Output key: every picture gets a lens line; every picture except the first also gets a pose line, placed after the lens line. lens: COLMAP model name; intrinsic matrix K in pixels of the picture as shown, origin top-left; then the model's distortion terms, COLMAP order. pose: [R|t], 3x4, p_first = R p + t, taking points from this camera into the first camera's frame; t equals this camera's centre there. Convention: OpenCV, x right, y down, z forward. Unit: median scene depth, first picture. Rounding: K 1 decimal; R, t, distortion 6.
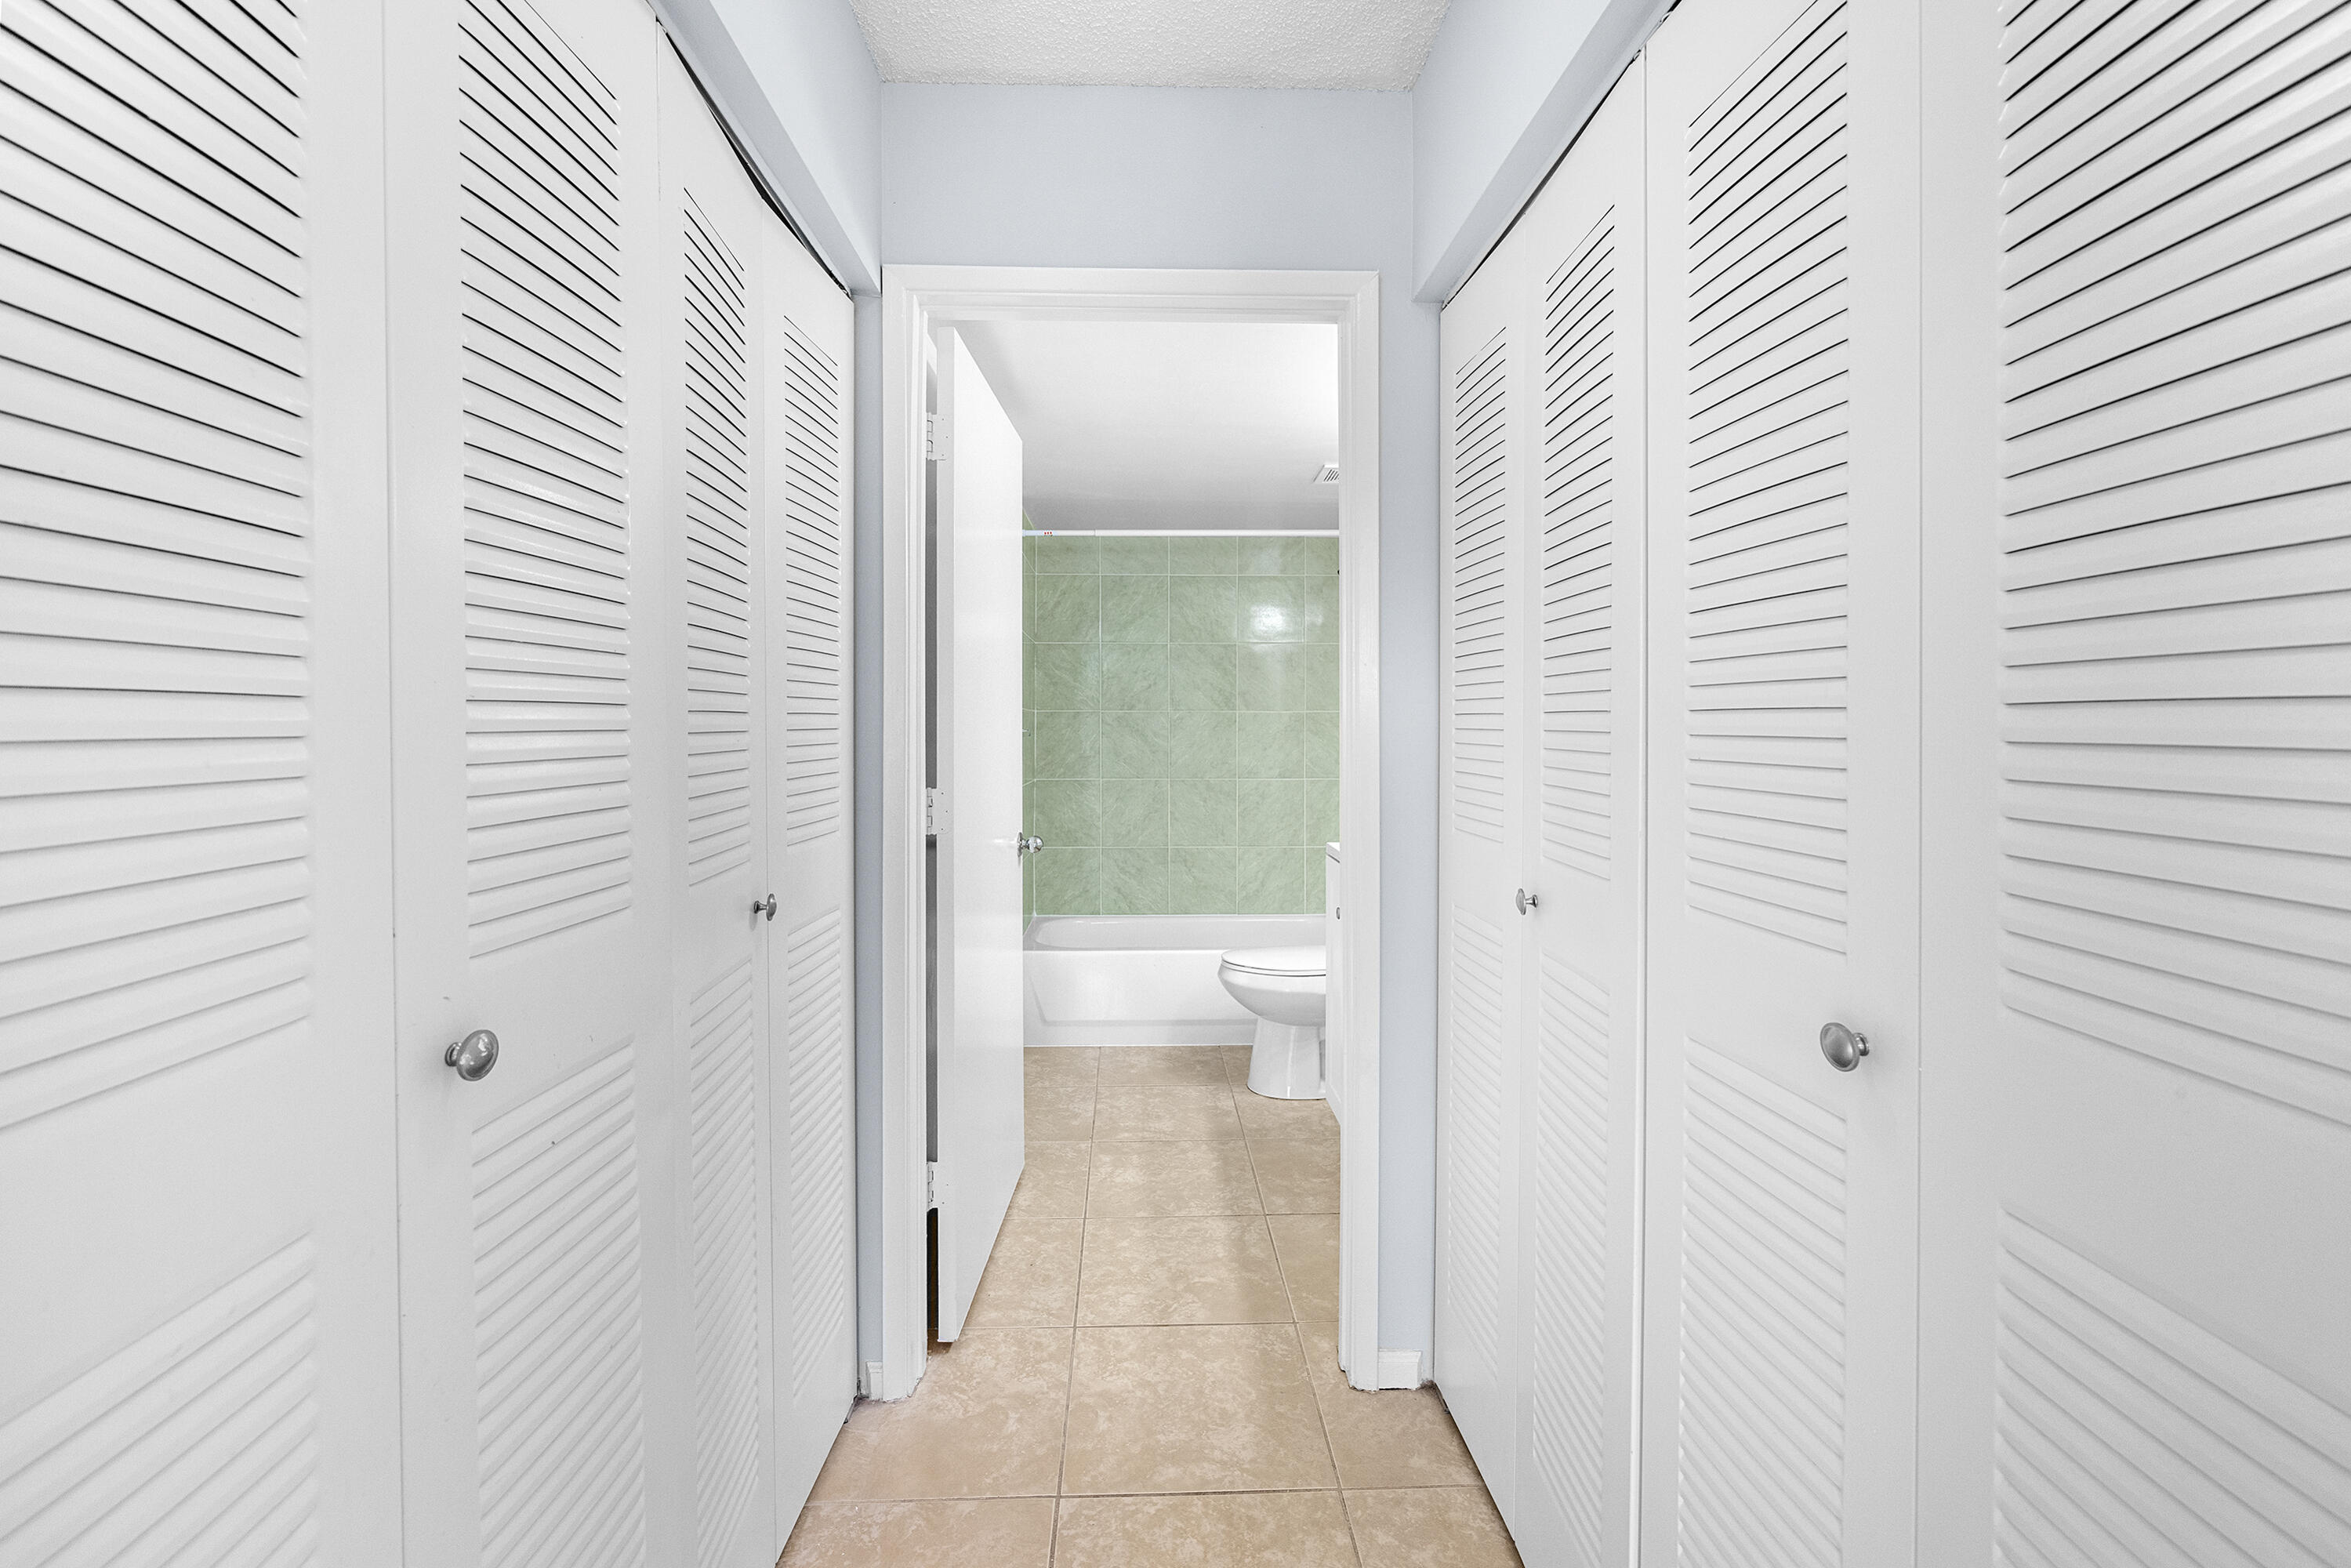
lens RADIAL K [[1016.0, 0, 1171.3], [0, 1016.0, 701.3], [0, 0, 1]] dist [0.000581, -0.000145]
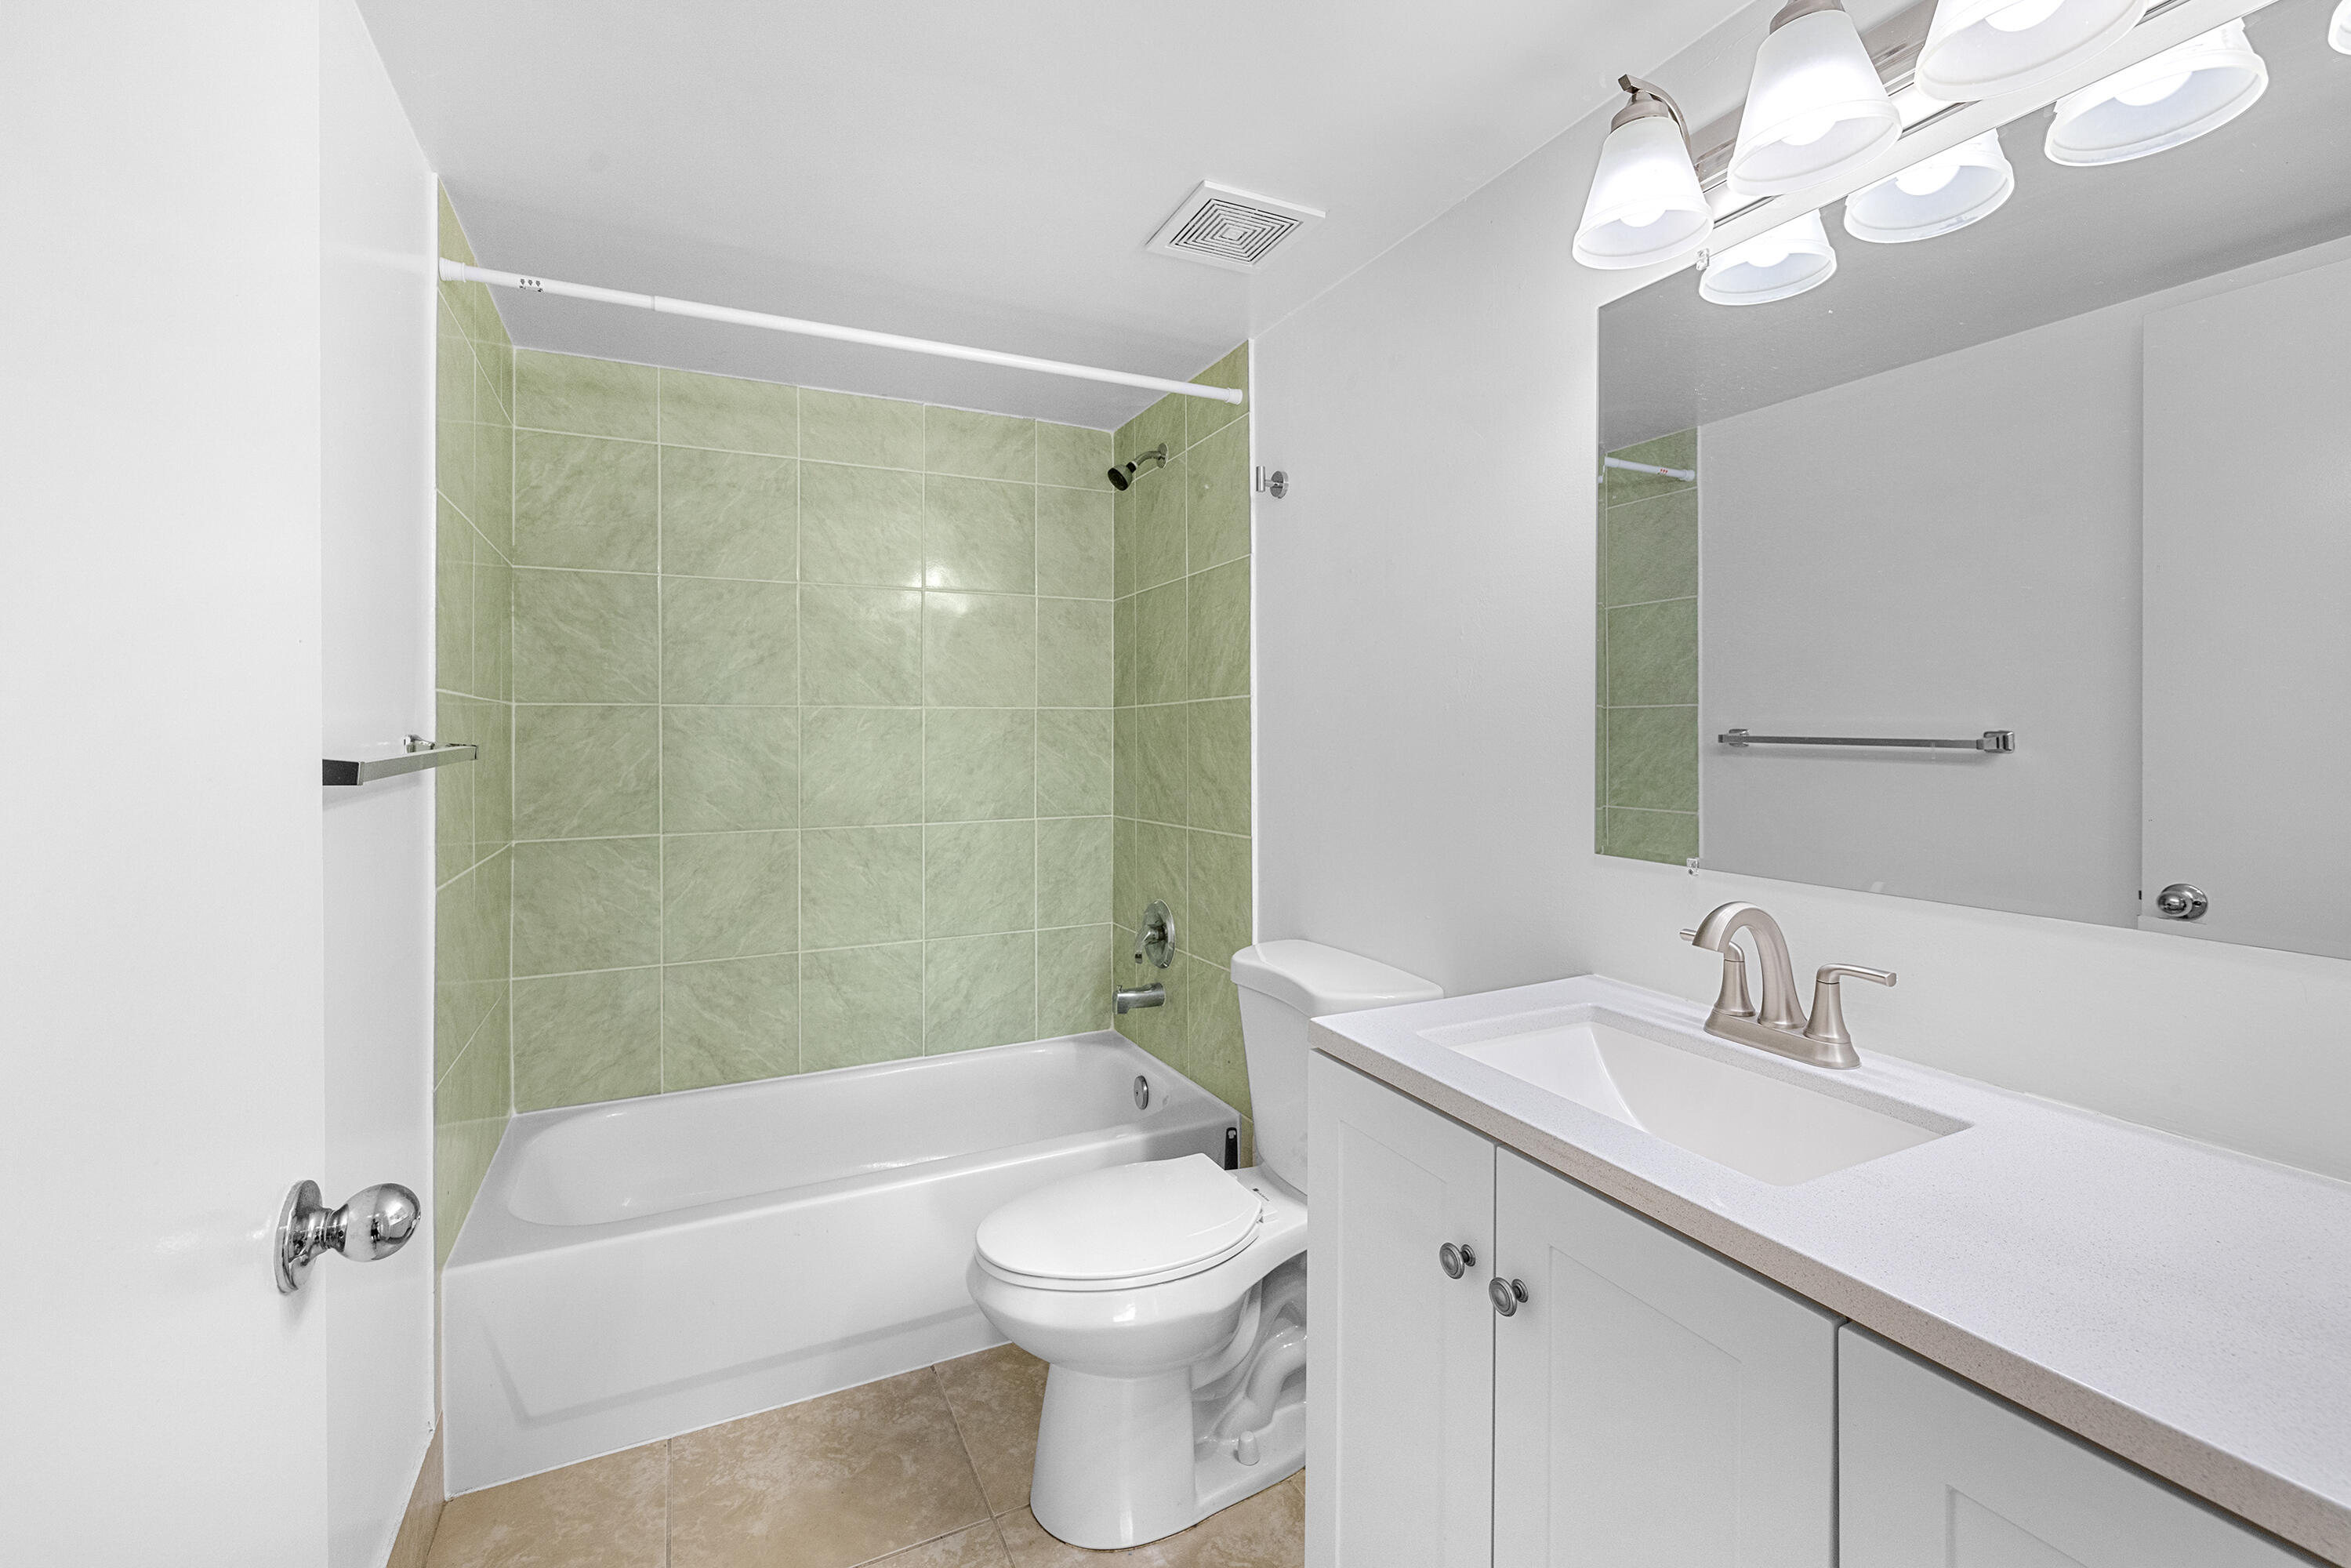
lens RADIAL K [[1005.0, 0, 1177.0], [0, 1005.0, 727.6], [0, 0, 1]] dist [0.000680, 0.000593]
pose [[0.912334, -0.001157, 0.409446, -0.038945], [-0.008279, 0.999739, 0.021271, 0.008131], [-0.409364, -0.022796, 0.912087, 0.421367]]
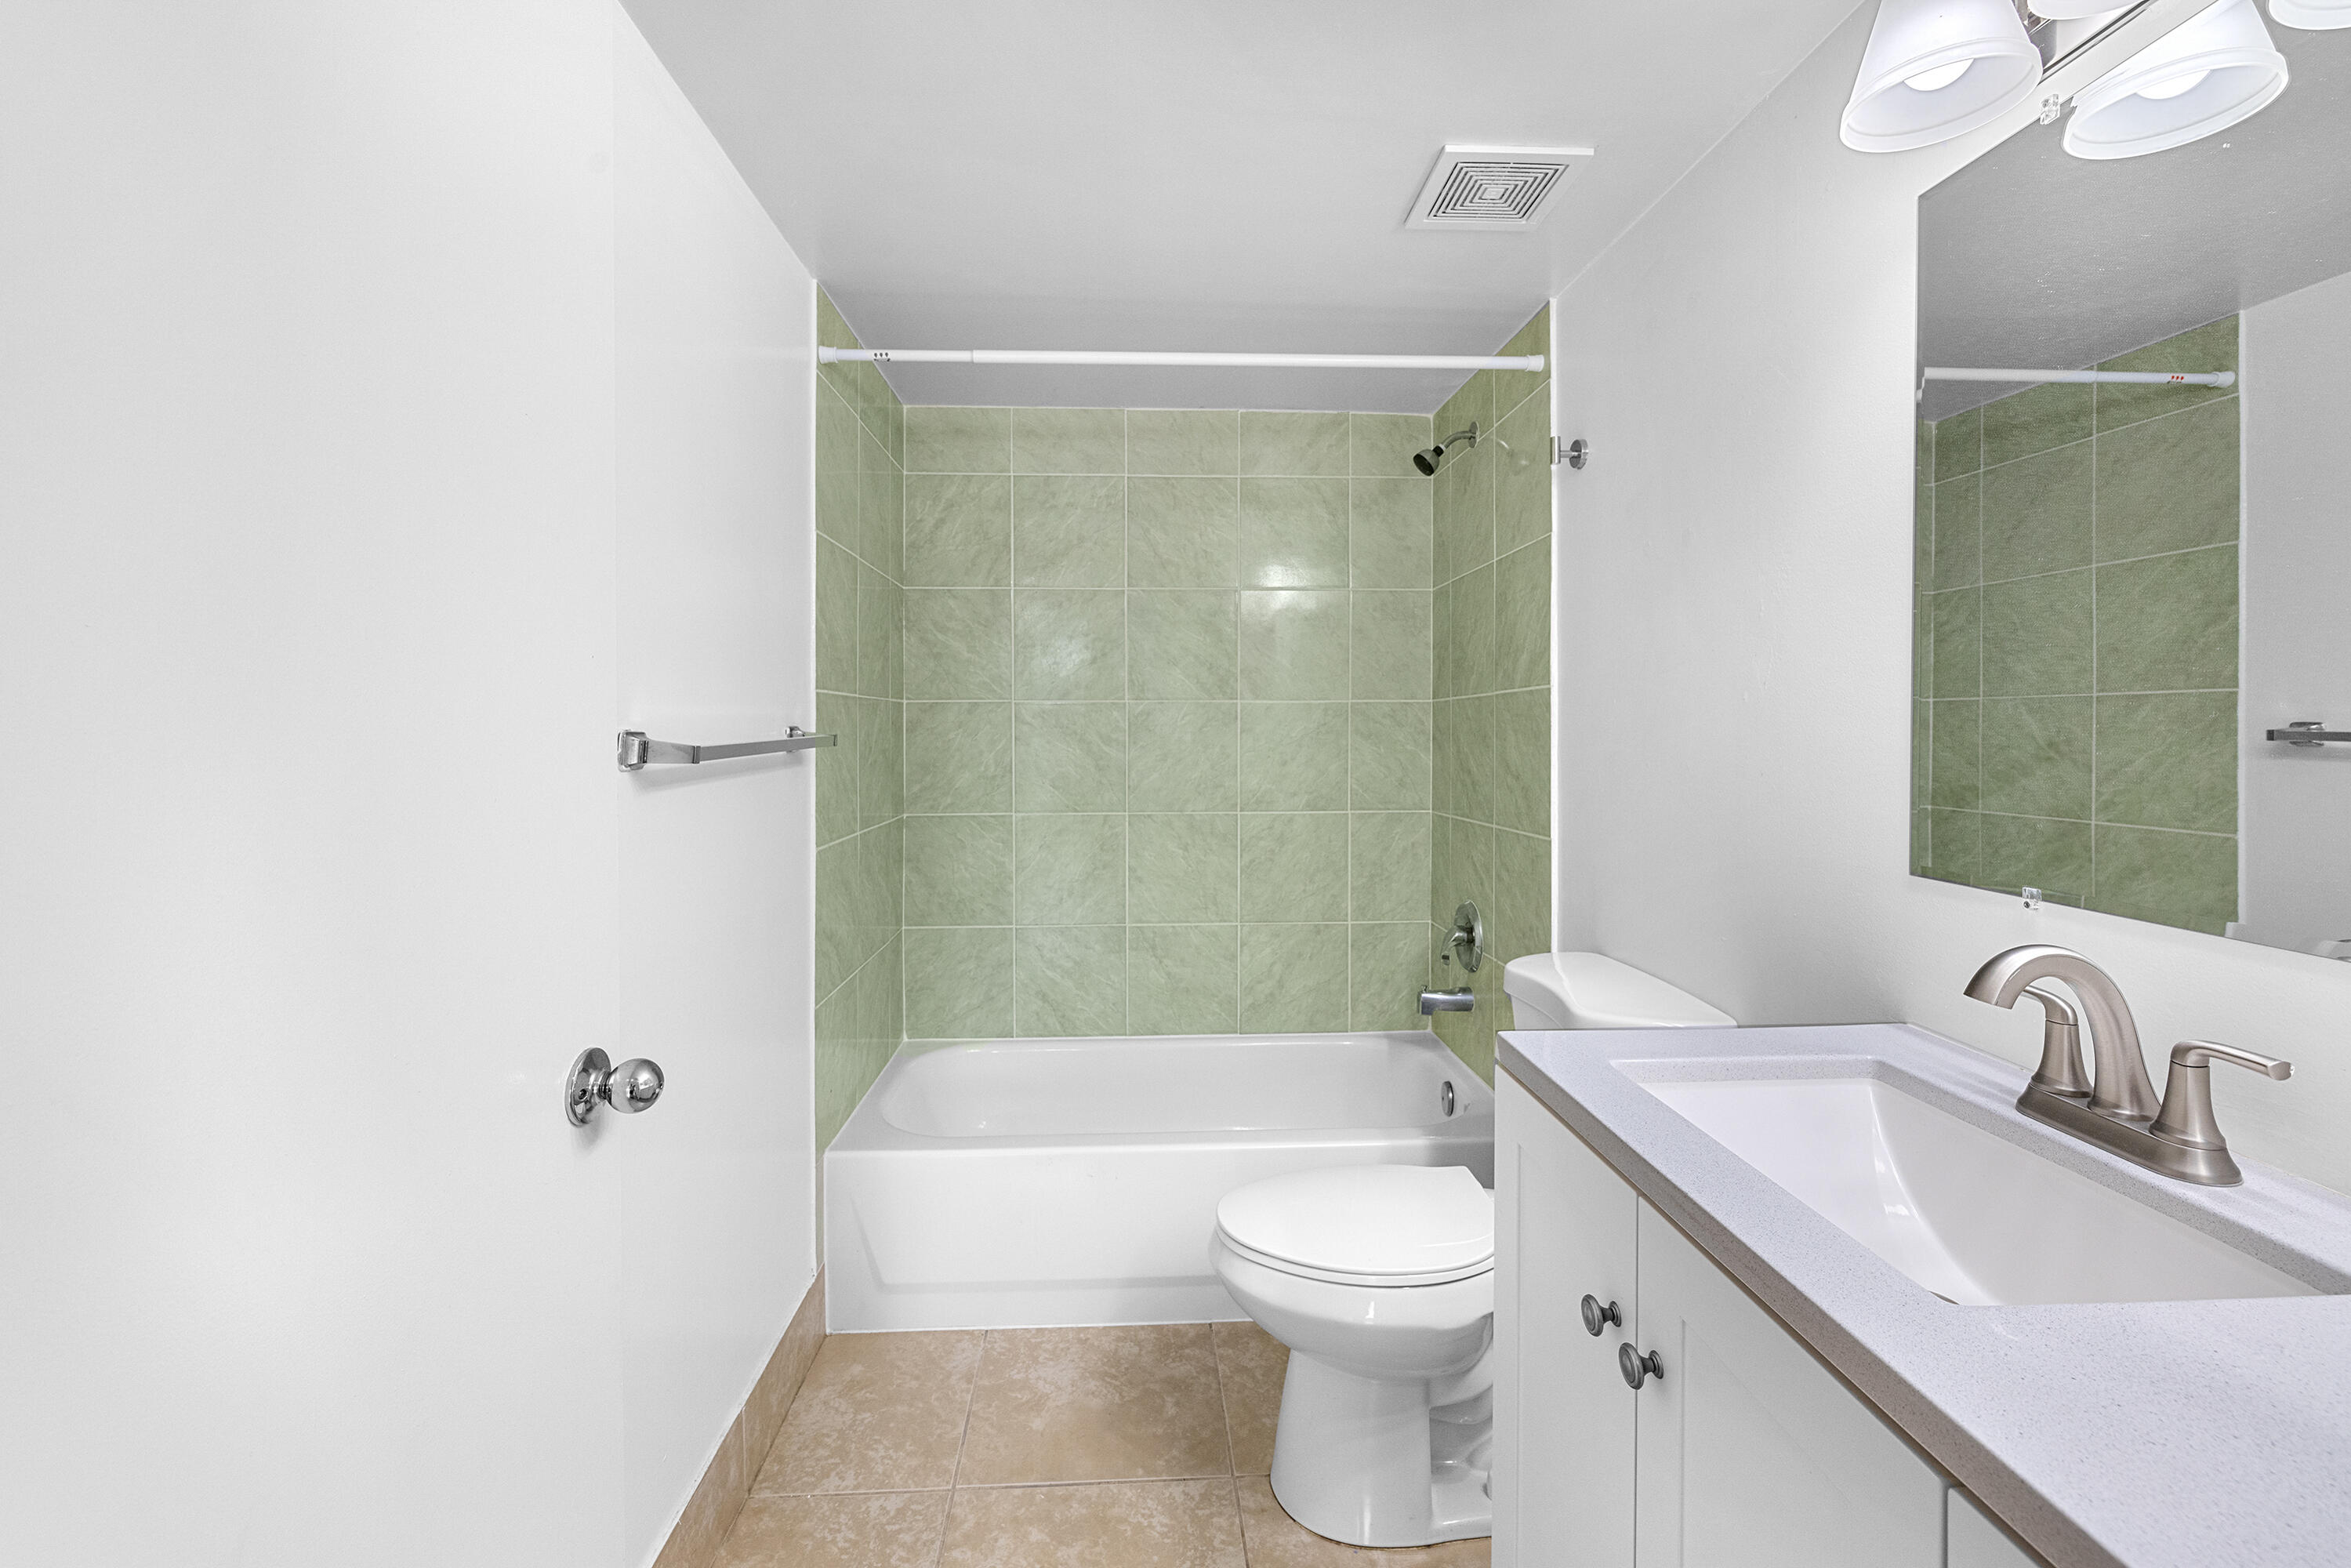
lens RADIAL K [[1005.0, 0, 1177.0], [0, 1005.0, 727.6], [0, 0, 1]] dist [0.000680, 0.000593]
pose [[0.999865, -0.001768, 0.016334, 0.017986], [0.001292, 0.999575, 0.029126, 0.008141], [-0.016379, -0.029101, 0.999442, 0.403807]]
